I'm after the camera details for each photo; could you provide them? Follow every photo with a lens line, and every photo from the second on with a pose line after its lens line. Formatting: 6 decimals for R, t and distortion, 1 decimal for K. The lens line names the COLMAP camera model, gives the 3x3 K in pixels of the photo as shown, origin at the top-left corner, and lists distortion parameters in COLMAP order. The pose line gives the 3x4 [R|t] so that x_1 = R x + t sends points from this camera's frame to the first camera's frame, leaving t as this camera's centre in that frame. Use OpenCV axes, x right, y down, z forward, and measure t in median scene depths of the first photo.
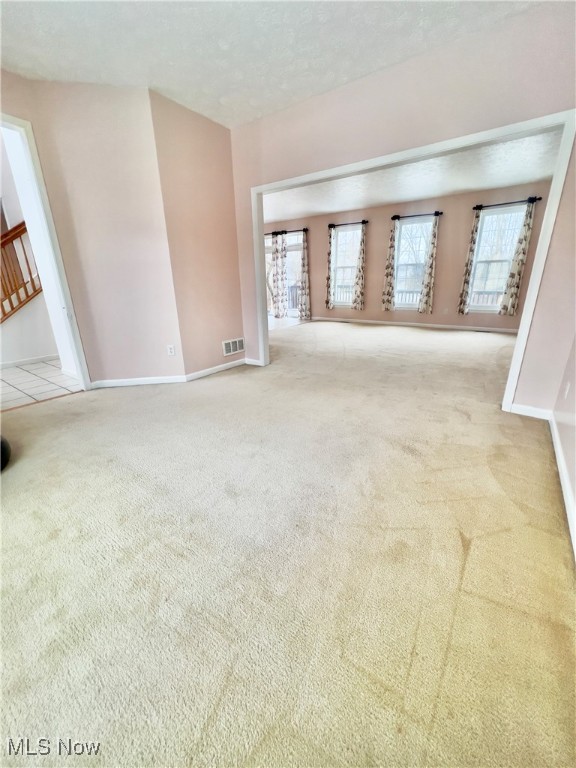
lens RADIAL K [[306.2, 0, 288.0], [0, 306.2, 384.0], [0, 0, 1]] dist [-0.002491, 0.000049]
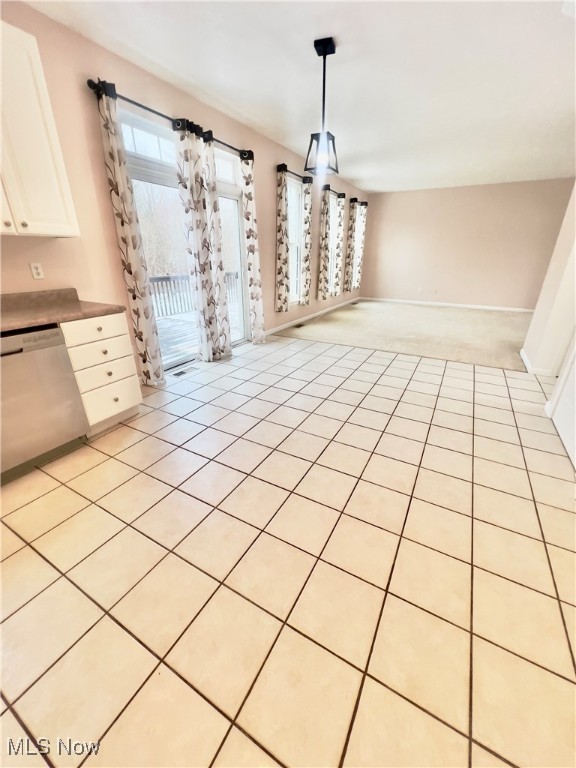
lens RADIAL K [[306.2, 0, 288.0], [0, 306.2, 384.0], [0, 0, 1]] dist [-0.002491, 0.000049]
pose [[-0.119552, -0.375166, 0.919216, -0.474979], [0.309150, 0.865760, 0.393556, -0.343492], [-0.943469, 0.331226, 0.012479, 0.983147]]
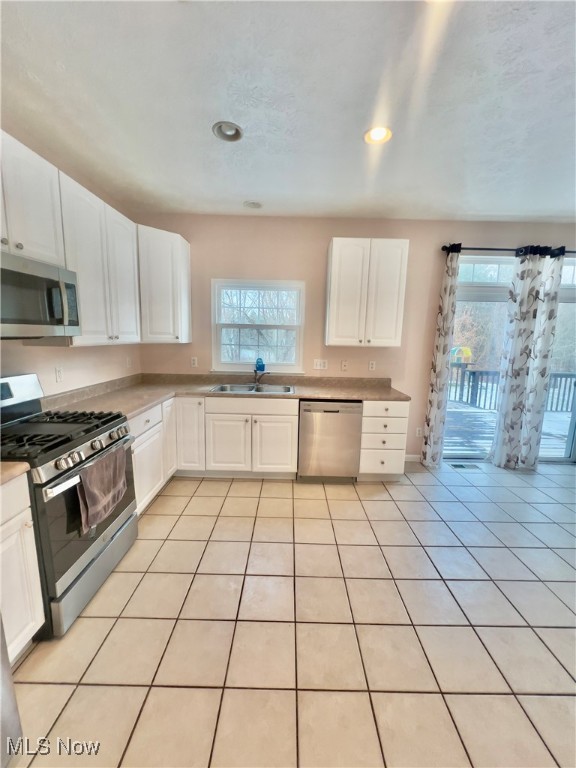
lens RADIAL K [[306.2, 0, 288.0], [0, 306.2, 384.0], [0, 0, 1]] dist [-0.002491, 0.000049]
pose [[0.814565, -0.059153, 0.577048, -0.501089], [0.150899, 0.982146, -0.112330, -0.338034], [-0.560101, 0.178576, 0.808949, 0.894047]]
